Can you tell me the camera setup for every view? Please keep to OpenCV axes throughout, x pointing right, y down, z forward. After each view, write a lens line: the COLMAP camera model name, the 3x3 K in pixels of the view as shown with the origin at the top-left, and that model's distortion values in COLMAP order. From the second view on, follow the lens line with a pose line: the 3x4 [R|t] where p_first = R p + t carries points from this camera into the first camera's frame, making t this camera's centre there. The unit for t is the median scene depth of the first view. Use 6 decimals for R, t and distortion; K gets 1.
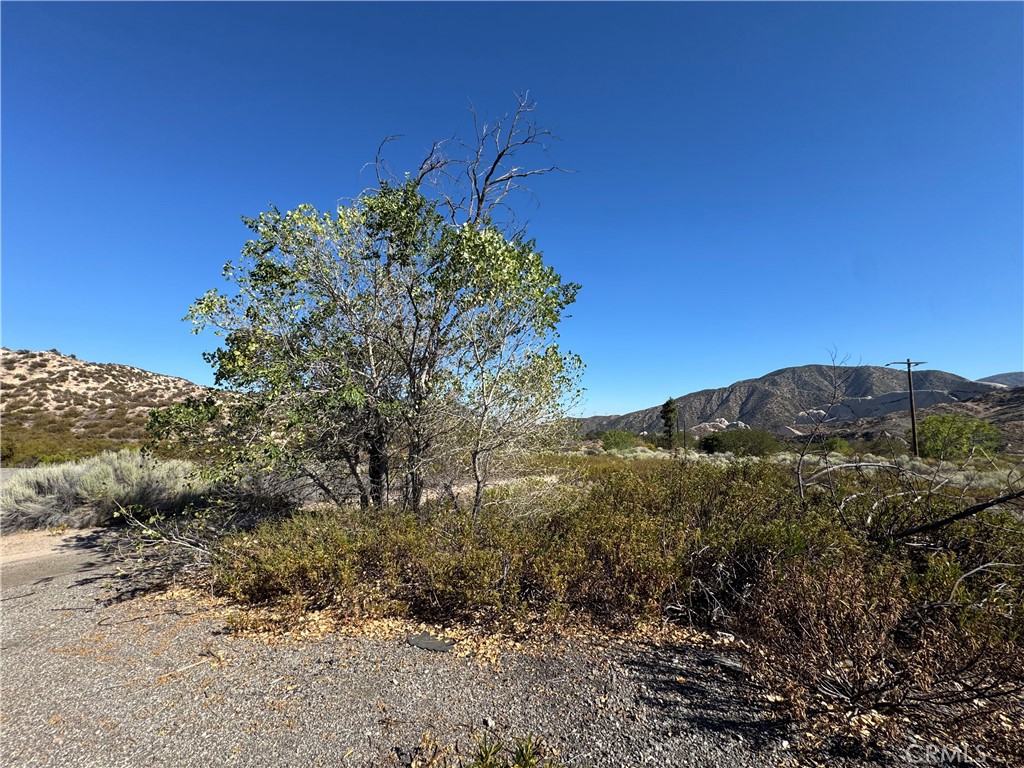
lens RADIAL K [[407.5, 0, 513.1], [0, 407.5, 381.4], [0, 0, 1]] dist [-0.002716, 0.000357]
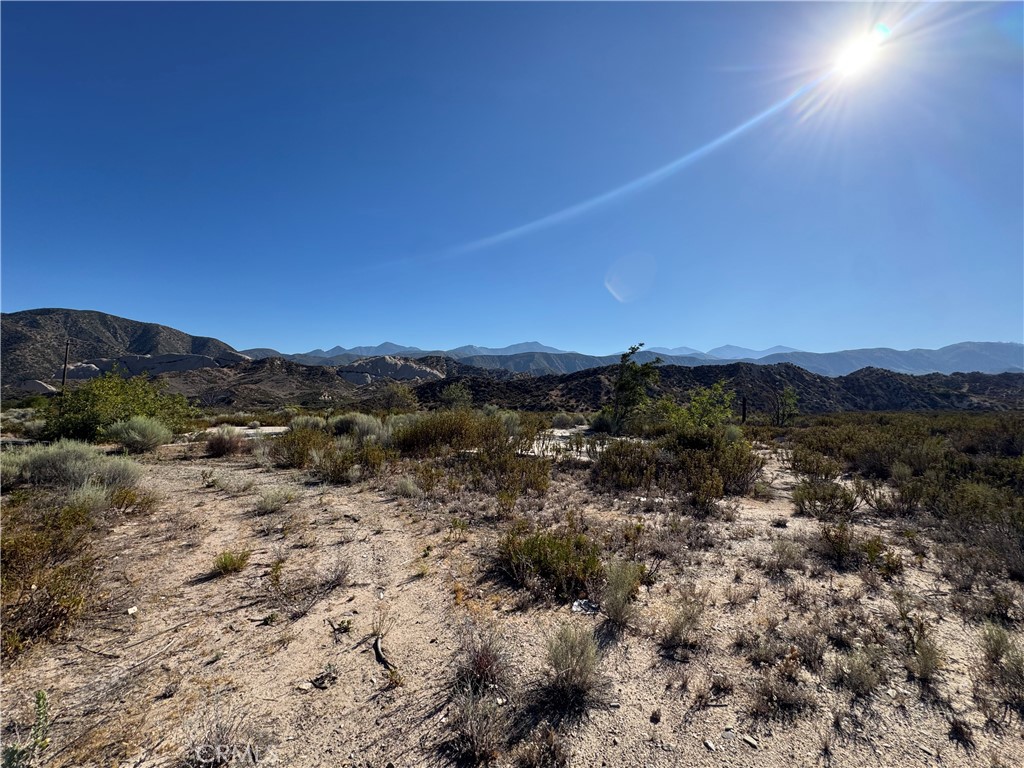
lens RADIAL K [[407.5, 0, 512.9], [0, 407.5, 384.1], [0, 0, 1]] dist [-0.002716, 0.000357]
pose [[0.128091, 0.036281, 0.991099, -0.702660], [-0.145392, 0.989221, -0.017421, -0.422867], [-0.981047, -0.141866, 0.131985, -2.709973]]
